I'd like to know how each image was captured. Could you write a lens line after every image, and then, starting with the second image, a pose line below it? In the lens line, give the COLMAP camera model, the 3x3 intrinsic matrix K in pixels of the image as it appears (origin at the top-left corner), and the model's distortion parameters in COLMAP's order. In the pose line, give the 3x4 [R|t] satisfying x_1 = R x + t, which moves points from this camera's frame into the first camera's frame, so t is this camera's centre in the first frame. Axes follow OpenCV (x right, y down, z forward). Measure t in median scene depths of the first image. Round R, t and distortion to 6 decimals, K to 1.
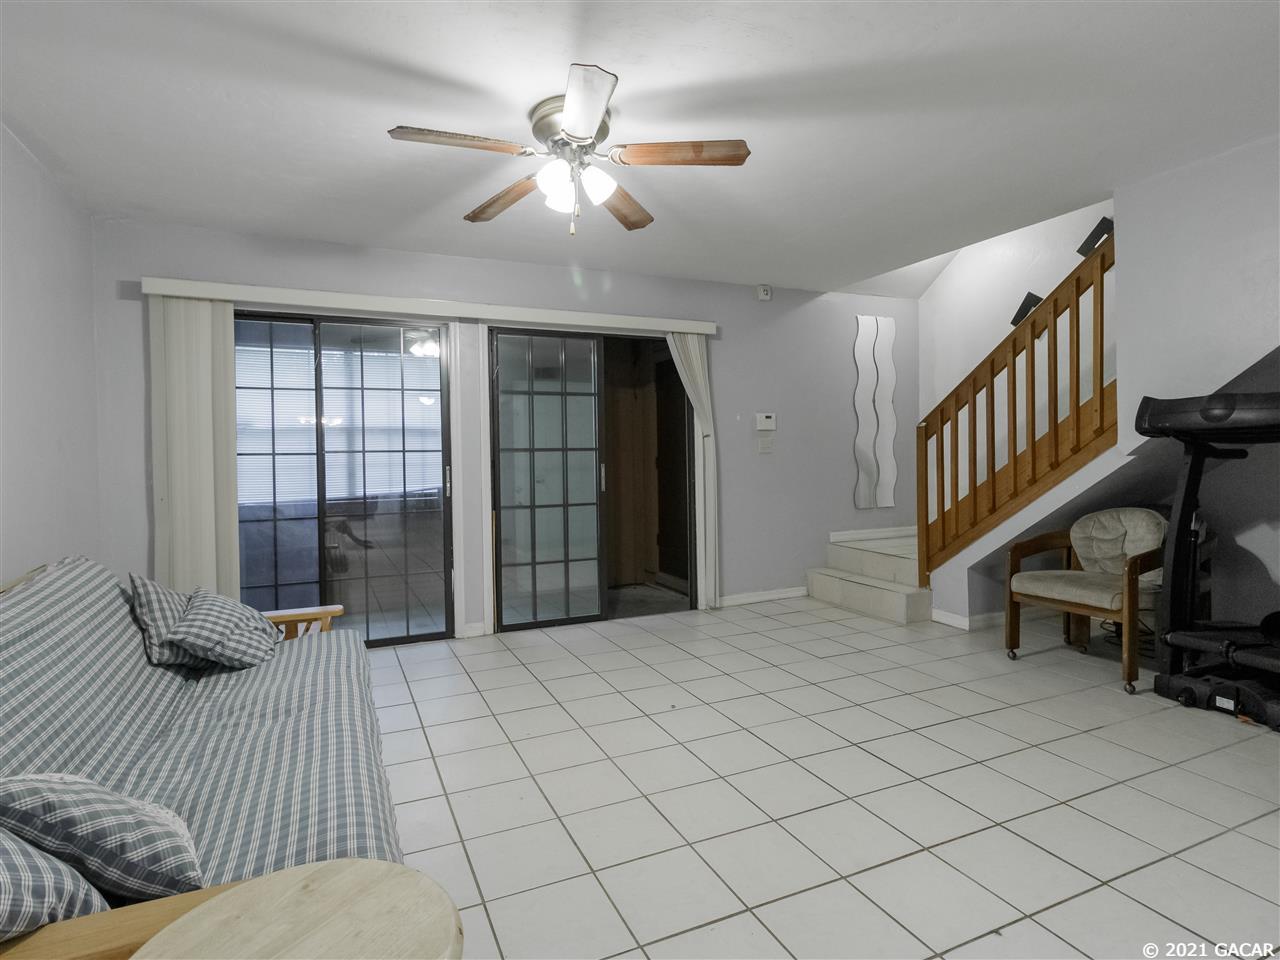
lens RADIAL K [[665.9, 0, 637.4], [0, 665.9, 464.6], [0, 0, 1]] dist [-0.000342, 0.000654]
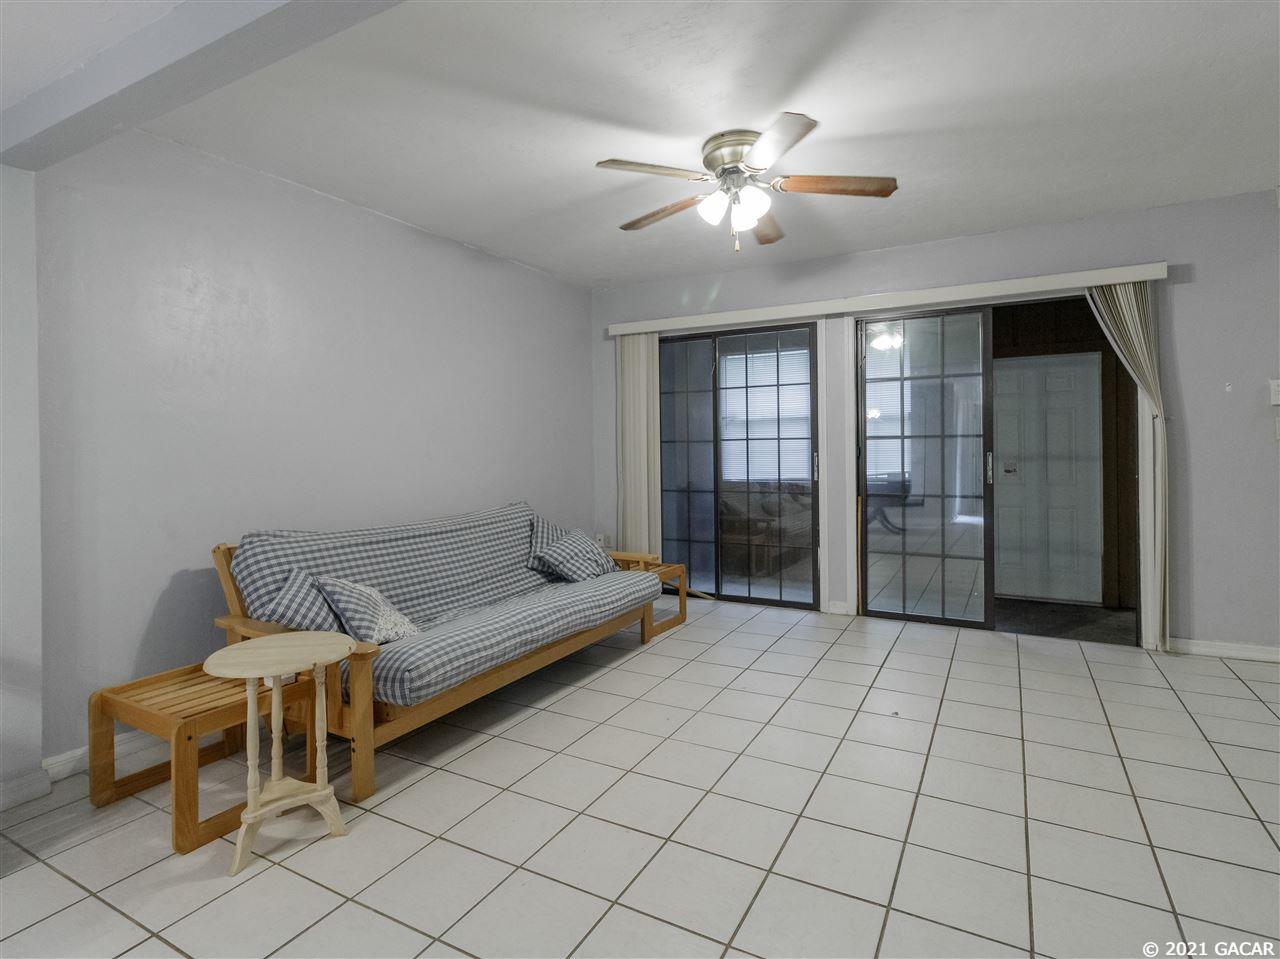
lens RADIAL K [[680.9, 0, 637.1], [0, 680.9, 448.1], [0, 0, 1]] dist [-0.000079, 0.000612]
pose [[0.600673, 0.009305, -0.799441, 0.432459], [-0.009079, 0.999947, 0.004817, -0.007635], [0.799443, 0.004364, 0.600726, 0.097230]]
